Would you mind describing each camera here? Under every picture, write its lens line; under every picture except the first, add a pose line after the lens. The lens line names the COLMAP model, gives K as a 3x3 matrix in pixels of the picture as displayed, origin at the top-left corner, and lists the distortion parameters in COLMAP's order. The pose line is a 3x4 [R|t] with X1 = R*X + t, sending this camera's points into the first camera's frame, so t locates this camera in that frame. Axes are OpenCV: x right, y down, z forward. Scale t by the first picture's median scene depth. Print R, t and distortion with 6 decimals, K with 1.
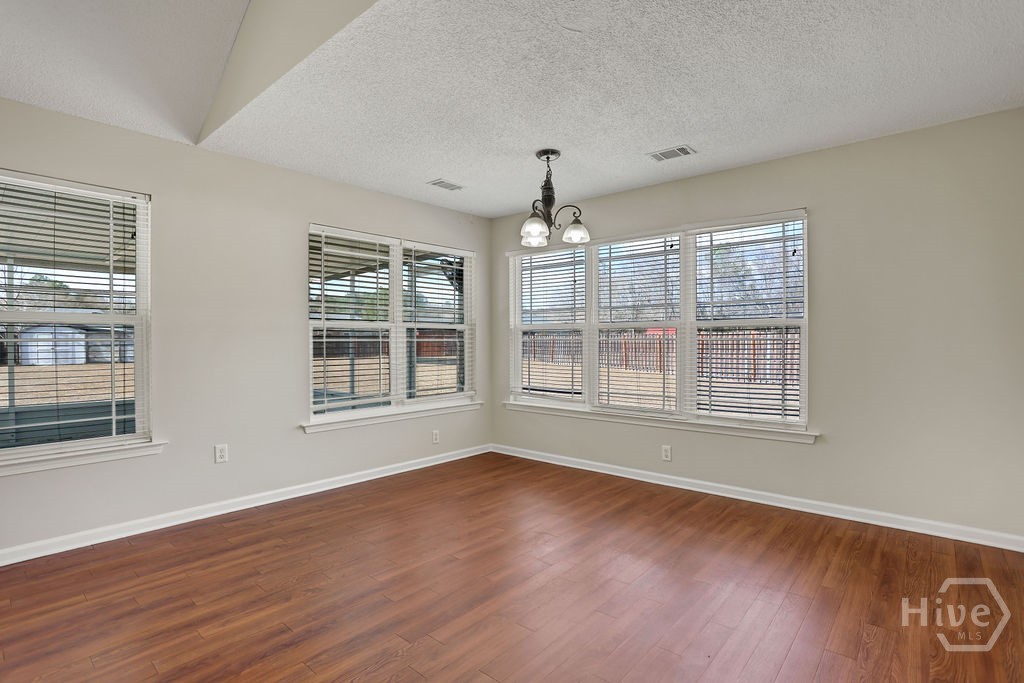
lens RADIAL K [[503.7, 0, 514.6], [0, 503.7, 348.9], [0, 0, 1]] dist [-0.058296, 0.018598]
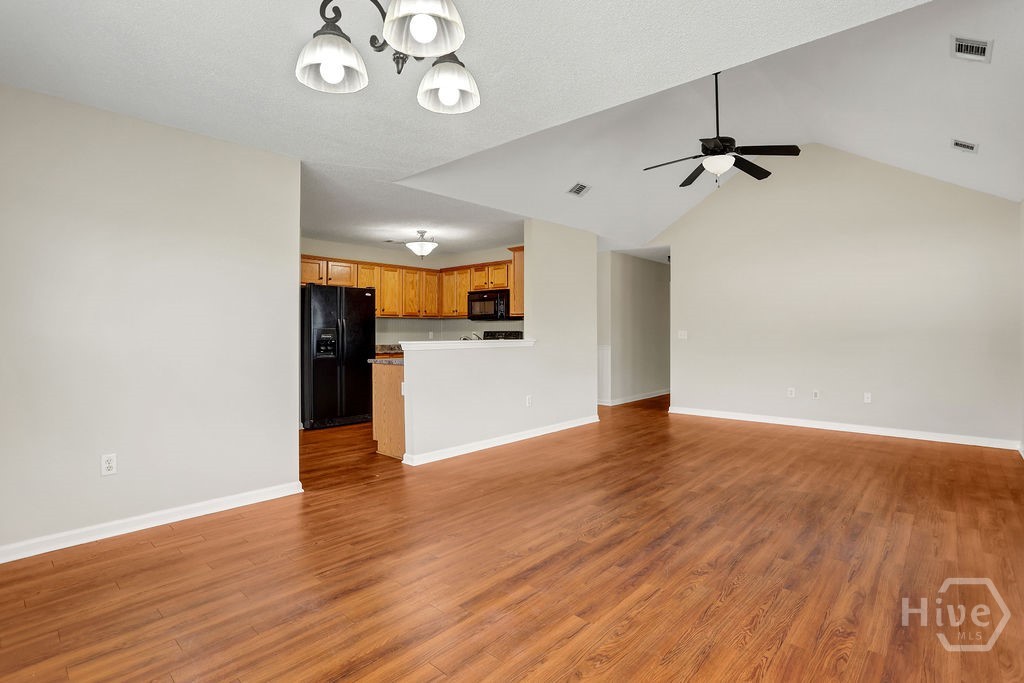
lens RADIAL K [[503.7, 0, 511.6], [0, 503.7, 325.8], [0, 0, 1]] dist [-0.058296, 0.018598]
pose [[-0.999814, 0.001054, 0.019273, -0.019217], [0.001238, 0.999954, 0.009519, -0.027971], [-0.019262, 0.009541, -0.999769, 1.304586]]
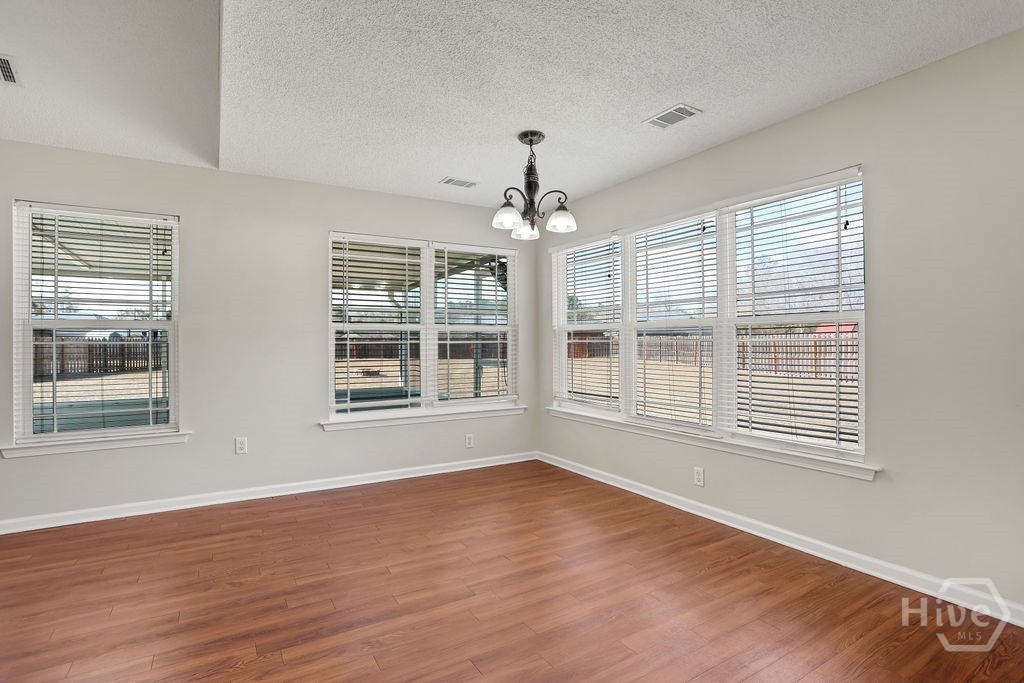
lens RADIAL K [[503.7, 0, 511.9], [0, 503.7, 344.3], [0, 0, 1]] dist [-0.058296, 0.018598]
pose [[0.951003, -0.001703, -0.309178, 0.295320], [-0.002299, 0.999918, -0.012582, -0.001266], [0.309175, 0.012676, 0.950921, 0.124313]]
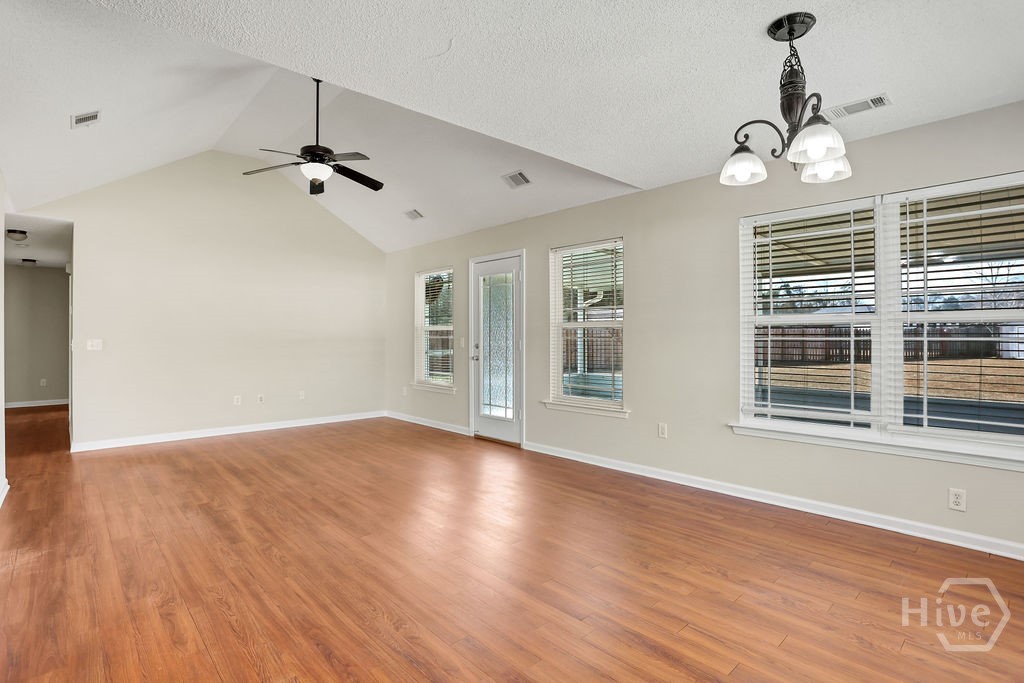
lens RADIAL K [[503.7, 0, 506.3], [0, 503.7, 333.3], [0, 0, 1]] dist [-0.058296, 0.018598]
pose [[-0.117677, -0.003251, -0.993047, 0.638078], [-0.013299, 0.999910, -0.001698, -0.021376], [0.992963, 0.013007, -0.117710, 0.695905]]
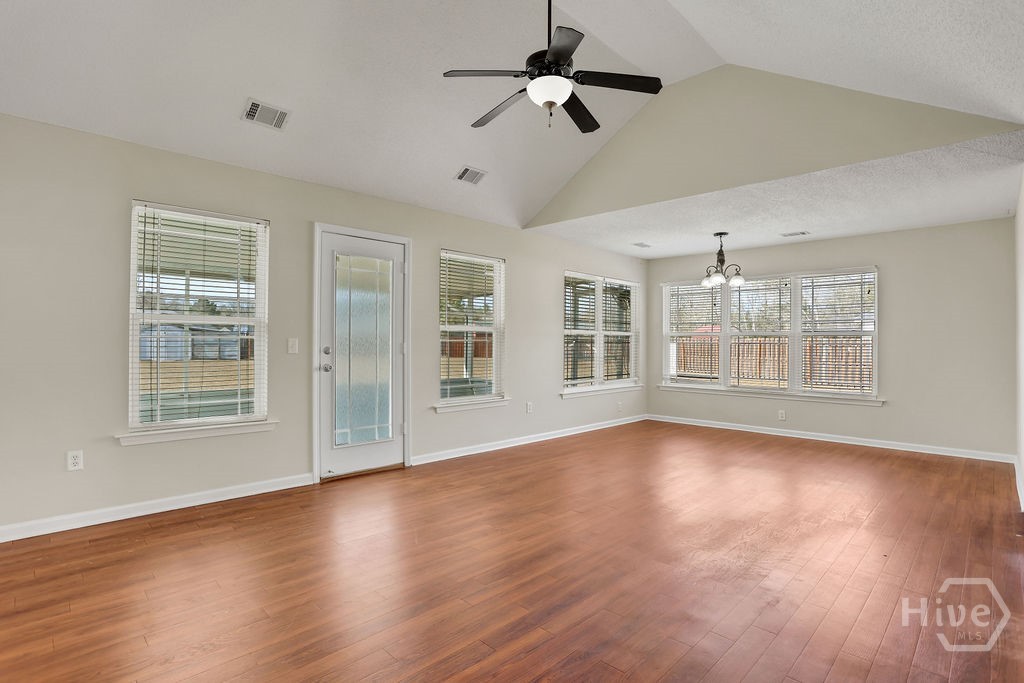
lens RADIAL K [[503.7, 0, 509.0], [0, 503.7, 343.4], [0, 0, 1]] dist [-0.058296, 0.018598]
pose [[0.997082, 0.007857, -0.075933, -0.493004], [-0.009112, 0.999827, -0.016194, 0.017105], [0.075793, 0.016839, 0.996981, -0.704430]]
